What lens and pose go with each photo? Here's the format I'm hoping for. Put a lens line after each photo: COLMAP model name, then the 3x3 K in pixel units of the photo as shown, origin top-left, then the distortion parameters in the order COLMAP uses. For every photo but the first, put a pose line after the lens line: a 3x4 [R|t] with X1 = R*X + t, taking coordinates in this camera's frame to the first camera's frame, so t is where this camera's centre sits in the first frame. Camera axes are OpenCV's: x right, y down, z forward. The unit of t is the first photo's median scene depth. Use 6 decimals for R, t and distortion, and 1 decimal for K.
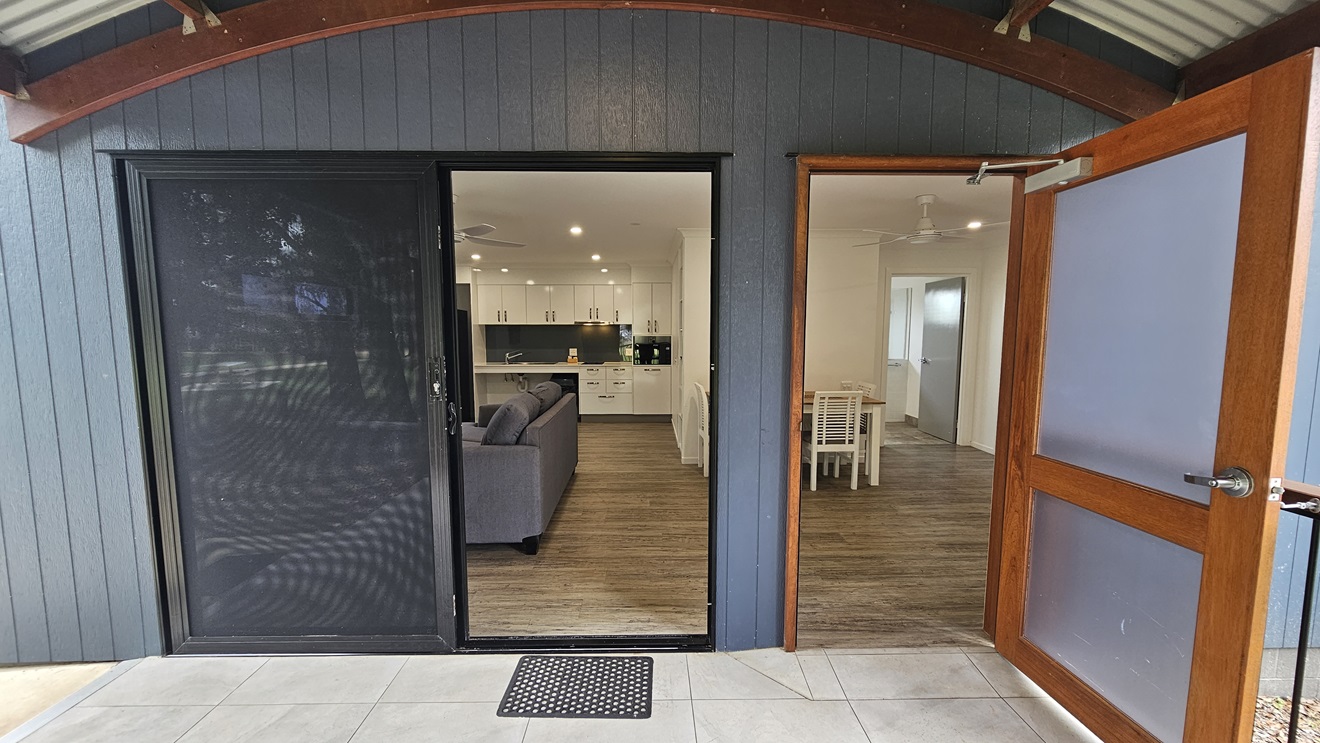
lens RADIAL K [[541.3, 0, 663.5], [0, 541.3, 378.6], [0, 0, 1]] dist [-0.000884, -0.002573]
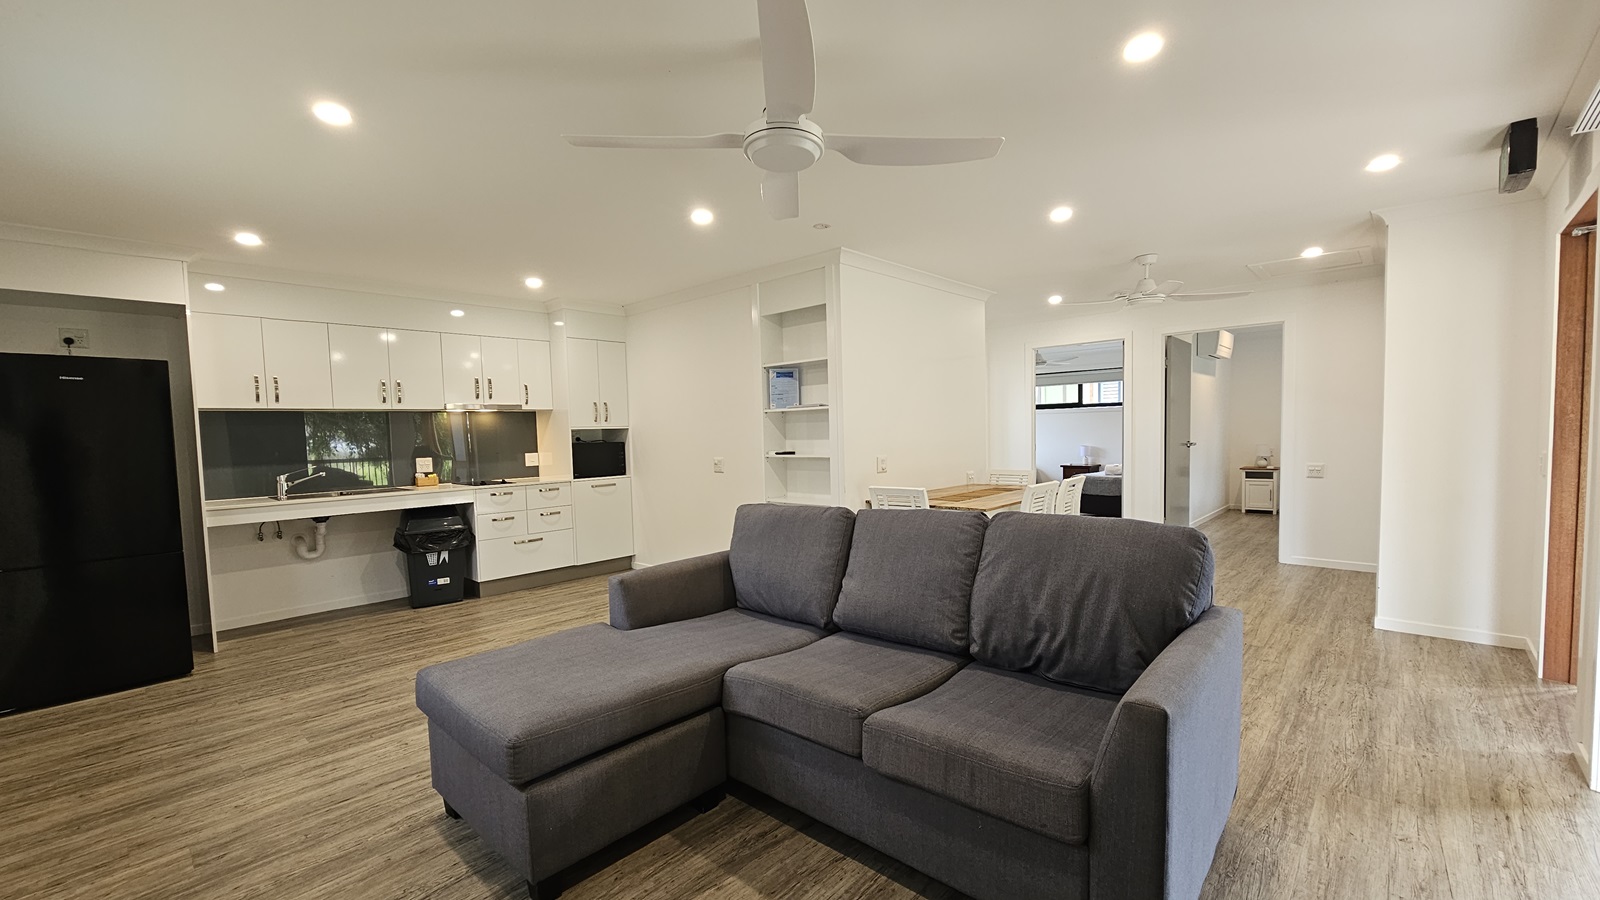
lens RADIAL K [[652.0, 0, 792.8], [0, 652.0, 456.9], [0, 0, 1]] dist [0.003452, -0.000247]
pose [[0.695301, -0.050083, 0.716972, -0.392142], [0.087807, 0.996016, -0.015578, -0.017434], [-0.713335, 0.073787, 0.696928, 0.350709]]
